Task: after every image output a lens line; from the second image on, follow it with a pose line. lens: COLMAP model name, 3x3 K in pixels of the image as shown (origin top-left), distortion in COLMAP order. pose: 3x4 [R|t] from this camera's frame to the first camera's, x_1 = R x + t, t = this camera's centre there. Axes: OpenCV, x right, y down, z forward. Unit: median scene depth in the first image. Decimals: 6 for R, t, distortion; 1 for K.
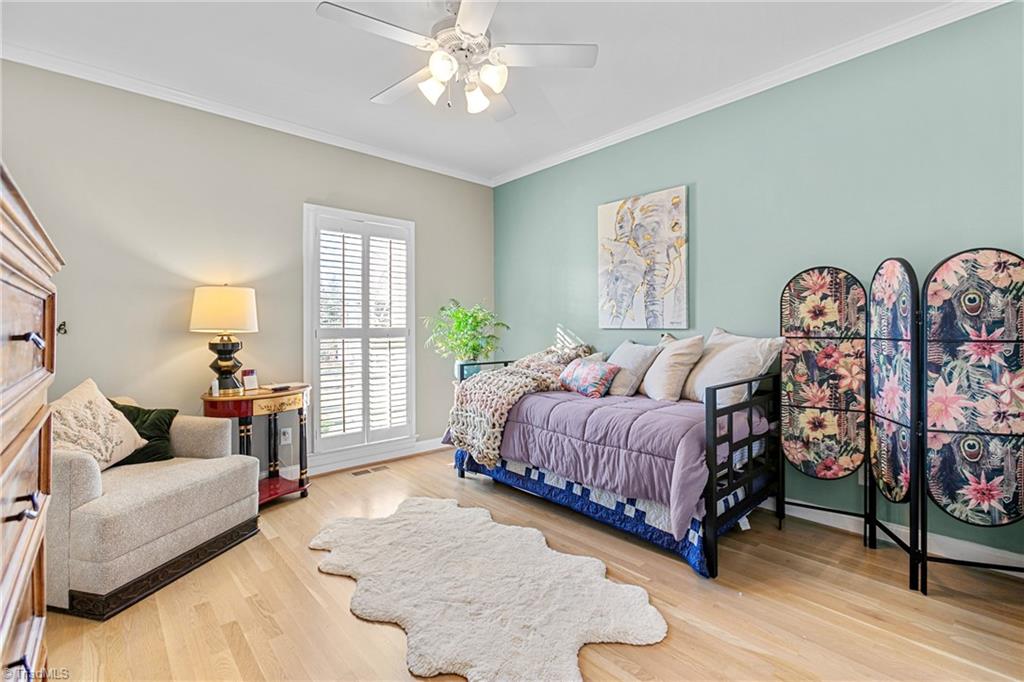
lens RADIAL K [[457.8, 0, 509.6], [0, 457.8, 336.5], [0, 0, 1]] dist [0.000349, 0.000525]
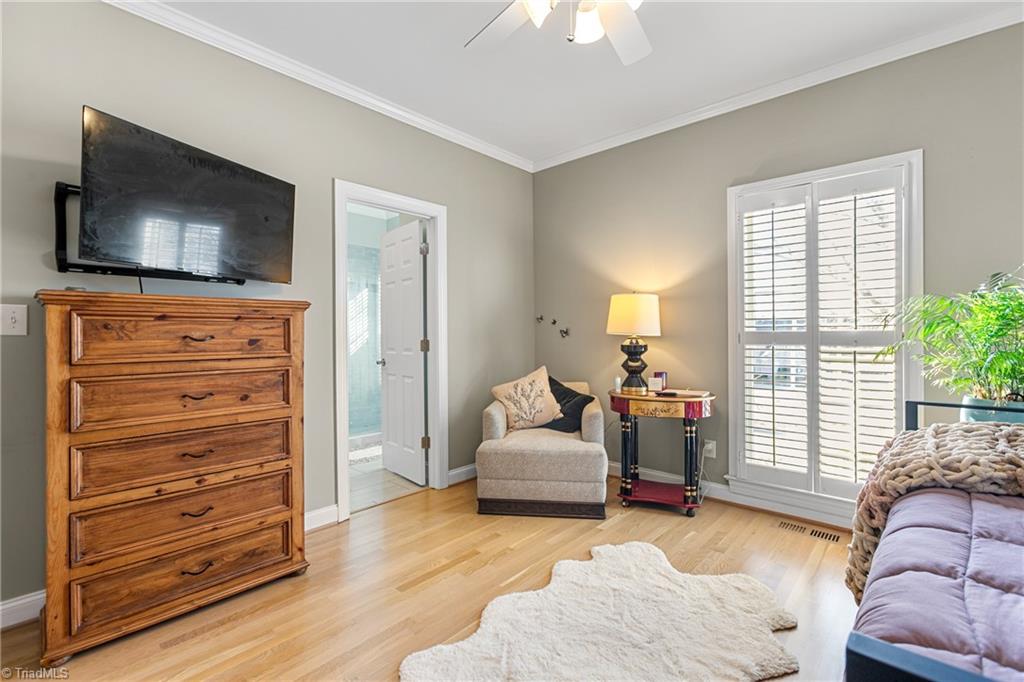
lens RADIAL K [[457.8, 0, 509.6], [0, 457.8, 336.5], [0, 0, 1]] dist [0.000349, 0.000525]
pose [[0.090693, 0.014294, -0.995776, 0.456971], [-0.010488, 0.999855, 0.013397, -0.019305], [0.995824, 0.009229, 0.090830, 0.594925]]
